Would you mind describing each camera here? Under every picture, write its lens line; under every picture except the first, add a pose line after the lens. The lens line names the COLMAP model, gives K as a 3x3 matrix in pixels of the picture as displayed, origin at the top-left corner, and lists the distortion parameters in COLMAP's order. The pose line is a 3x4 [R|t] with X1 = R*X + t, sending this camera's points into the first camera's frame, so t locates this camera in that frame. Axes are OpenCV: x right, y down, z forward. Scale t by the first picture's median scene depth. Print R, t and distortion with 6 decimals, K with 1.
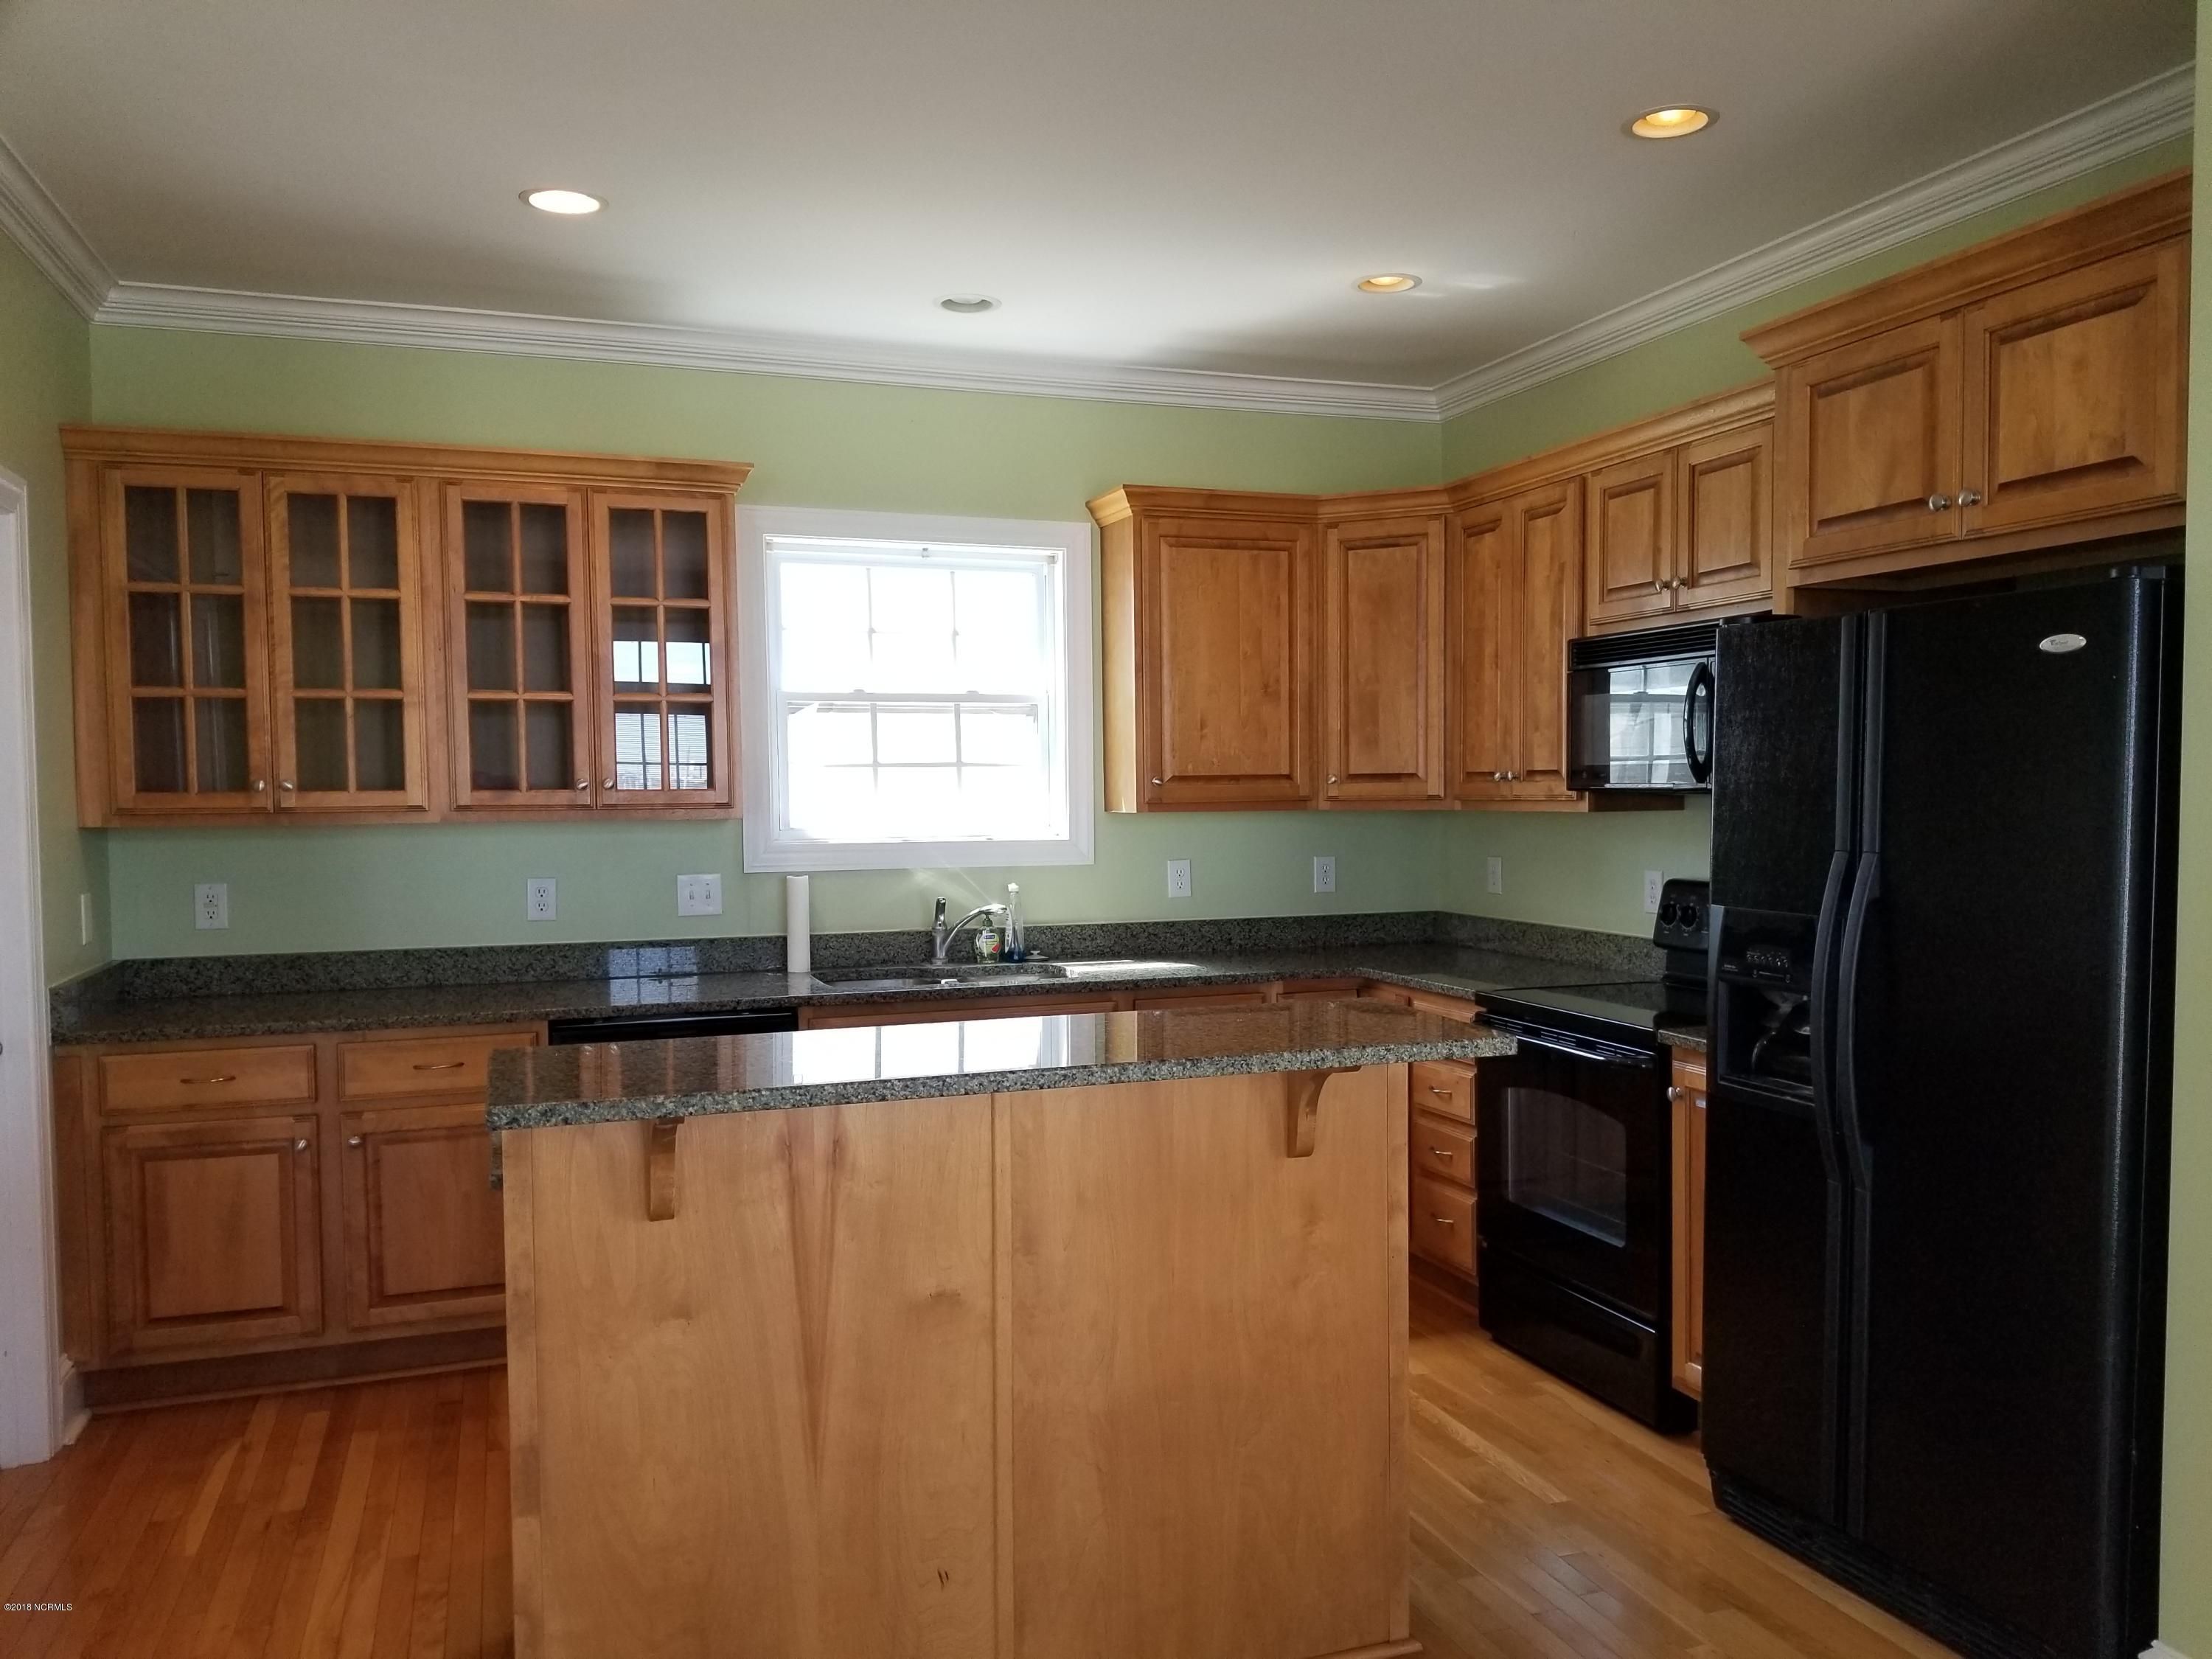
lens RADIAL K [[1743.5, 0, 1129.6], [0, 1743.5, 881.9], [0, 0, 1]] dist [0.077132, -0.113053]
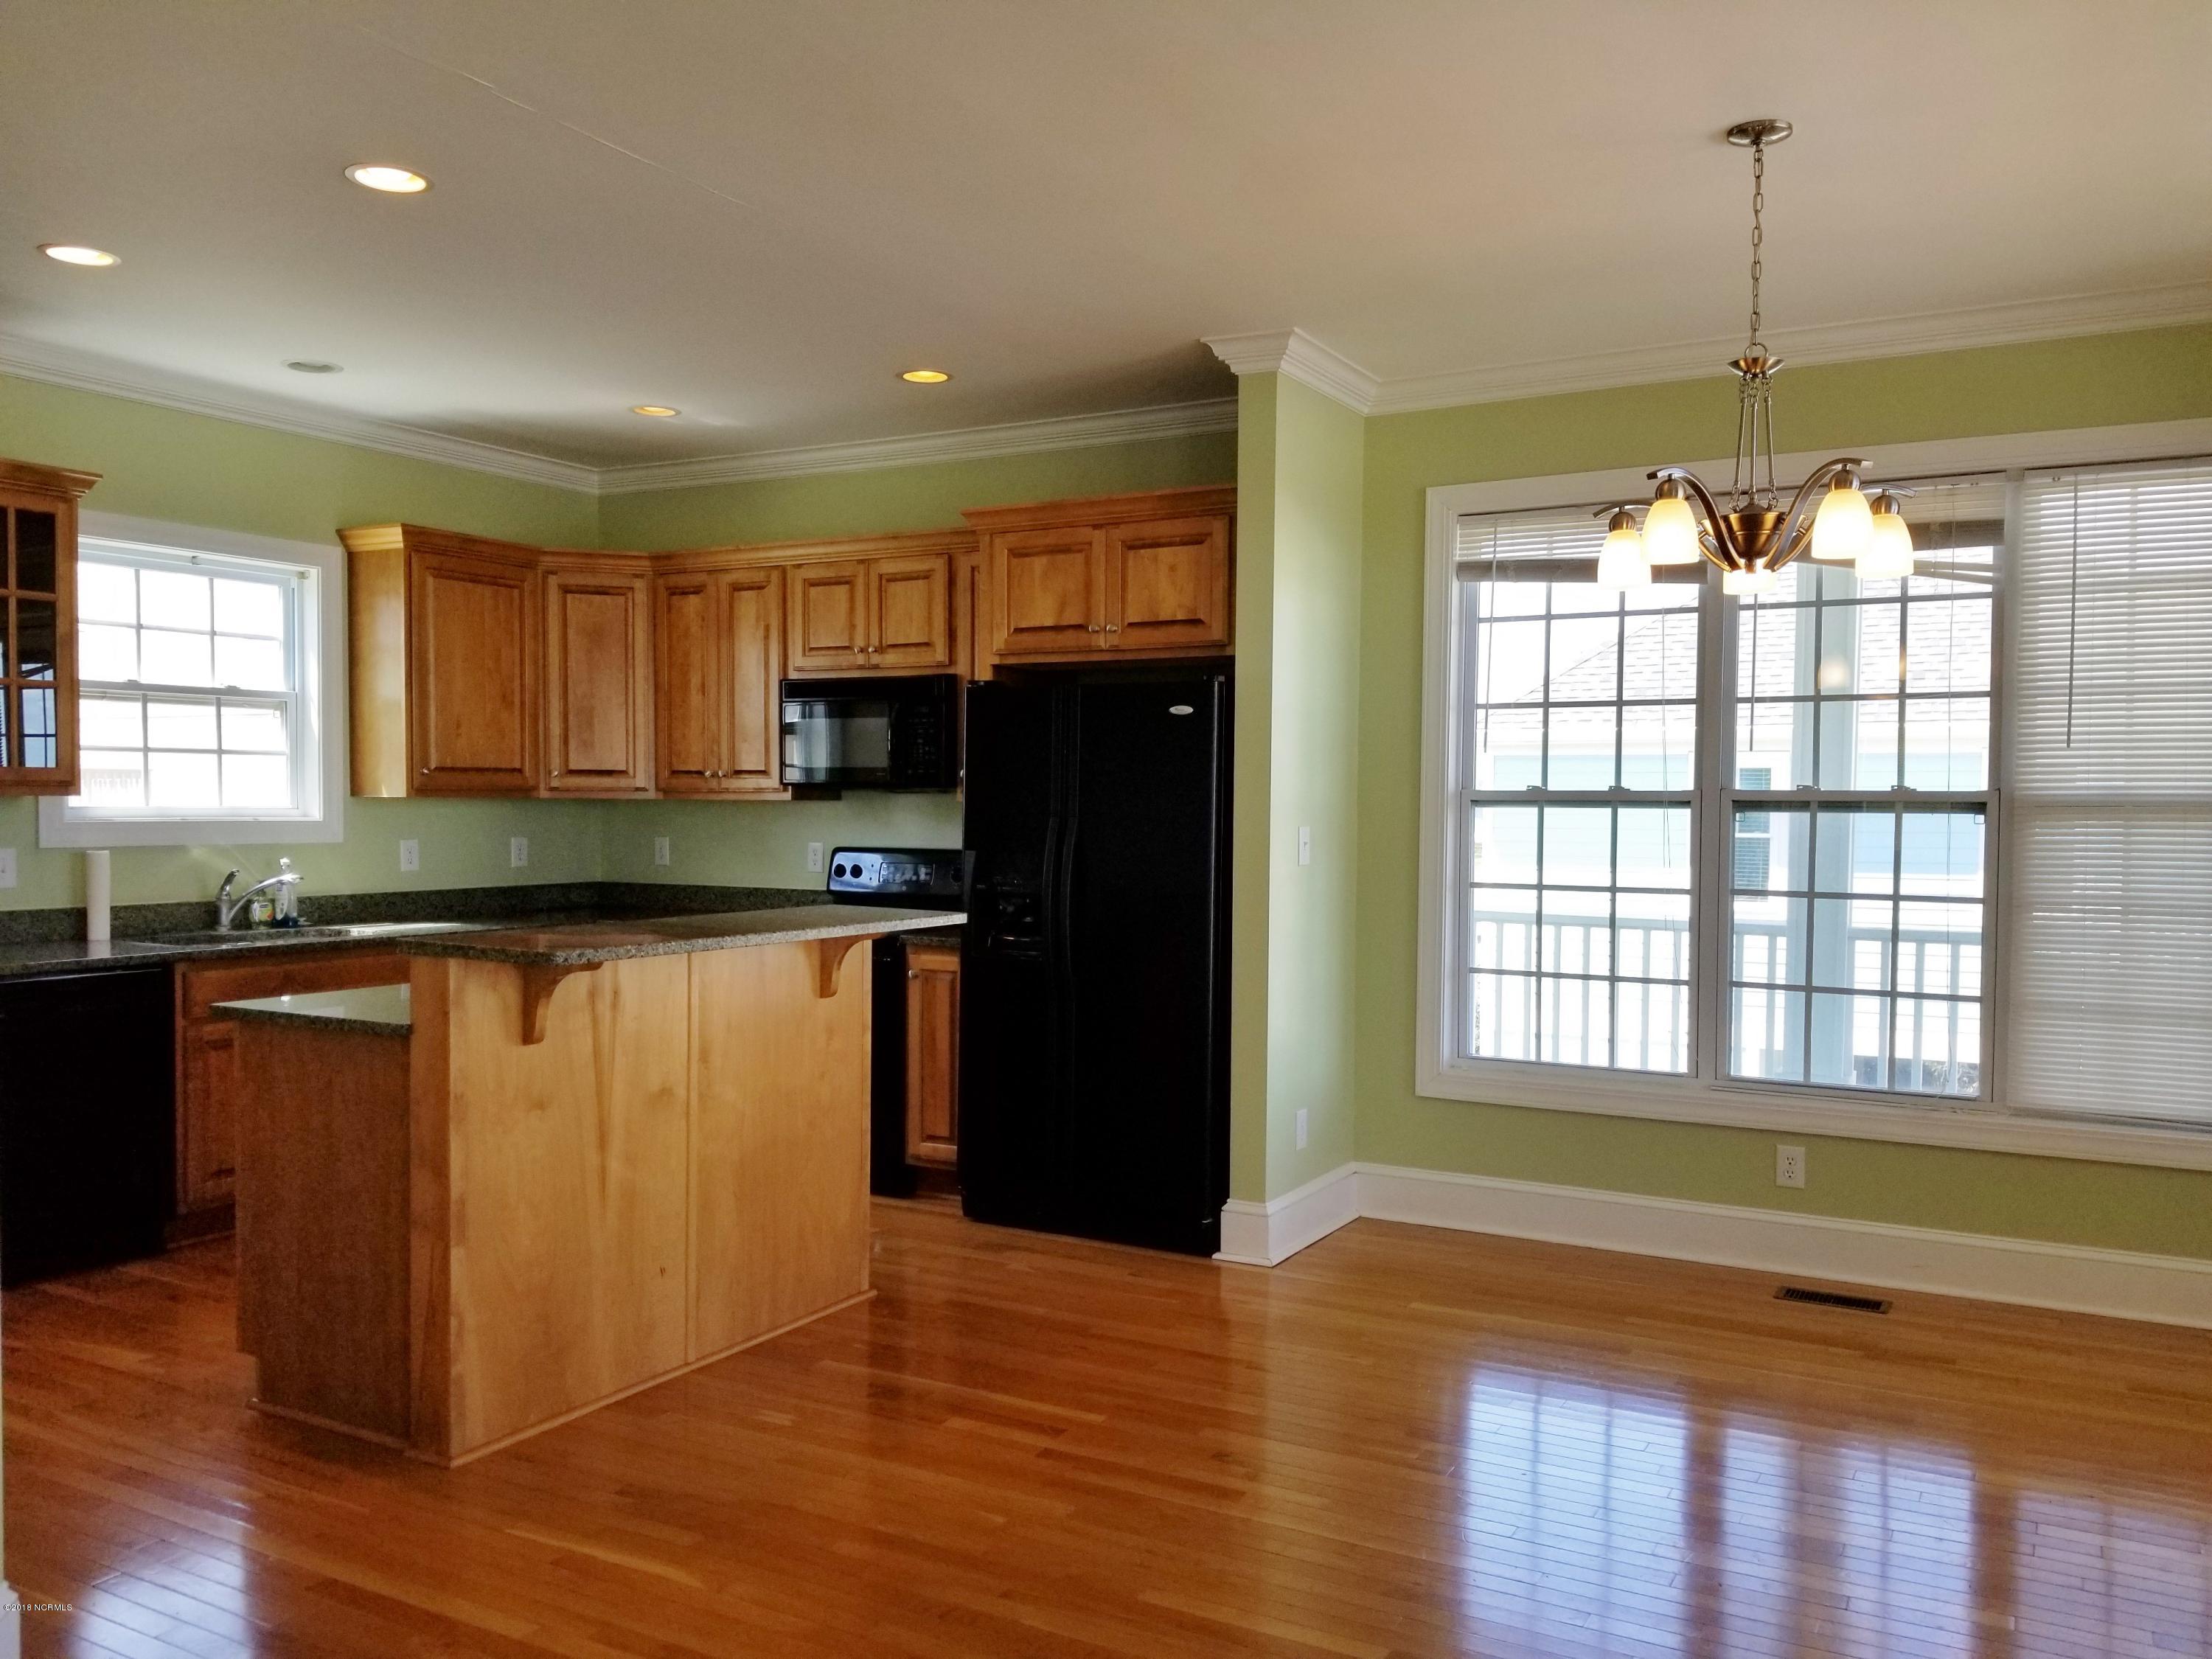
lens RADIAL K [[1743.5, 0, 1117.1], [0, 1743.5, 862.9], [0, 0, 1]] dist [0.077132, -0.113053]
pose [[0.761983, -0.008994, 0.647534, -0.494314], [0.022116, 0.999682, -0.012141, 0.037339], [-0.647219, 0.023572, 0.761940, -0.280291]]
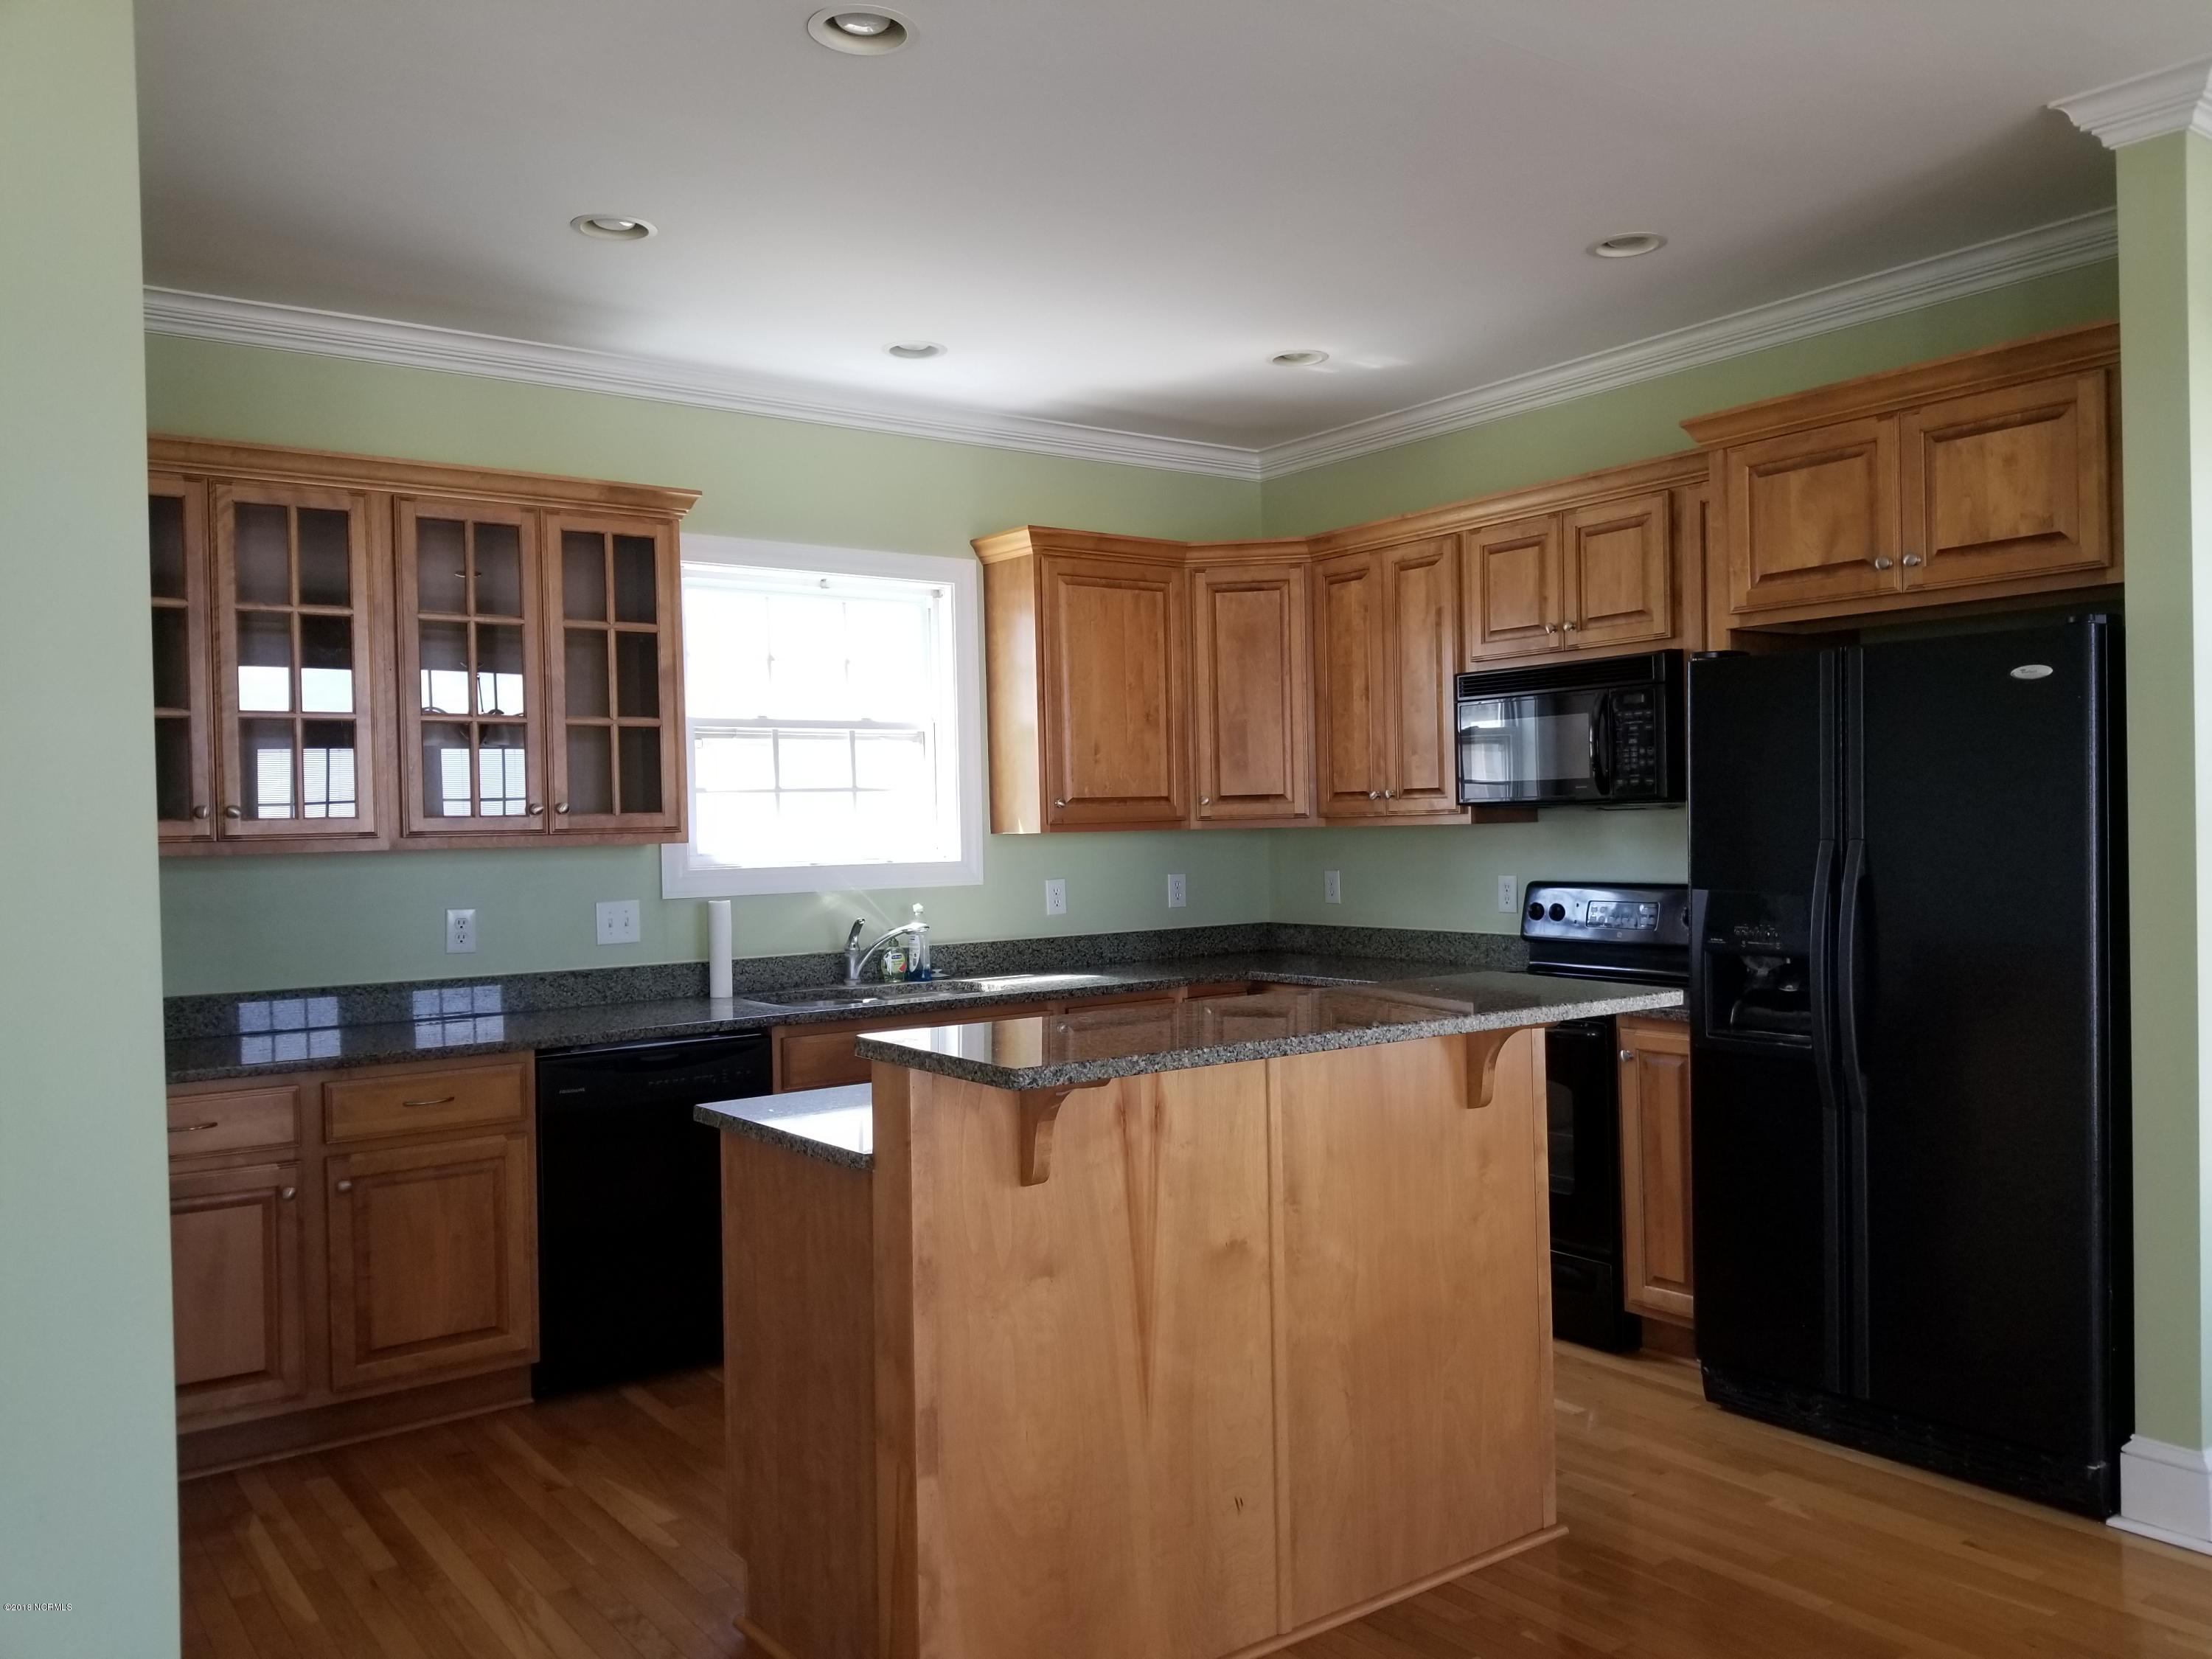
lens RADIAL K [[1743.5, 0, 1146.7], [0, 1743.5, 843.6], [0, 0, 1]] dist [0.077132, -0.113053]
pose [[0.958006, -0.015666, 0.286319, -0.288172], [0.029501, 0.998593, -0.044071, 0.018229], [-0.285226, 0.050667, 0.957120, -0.034643]]
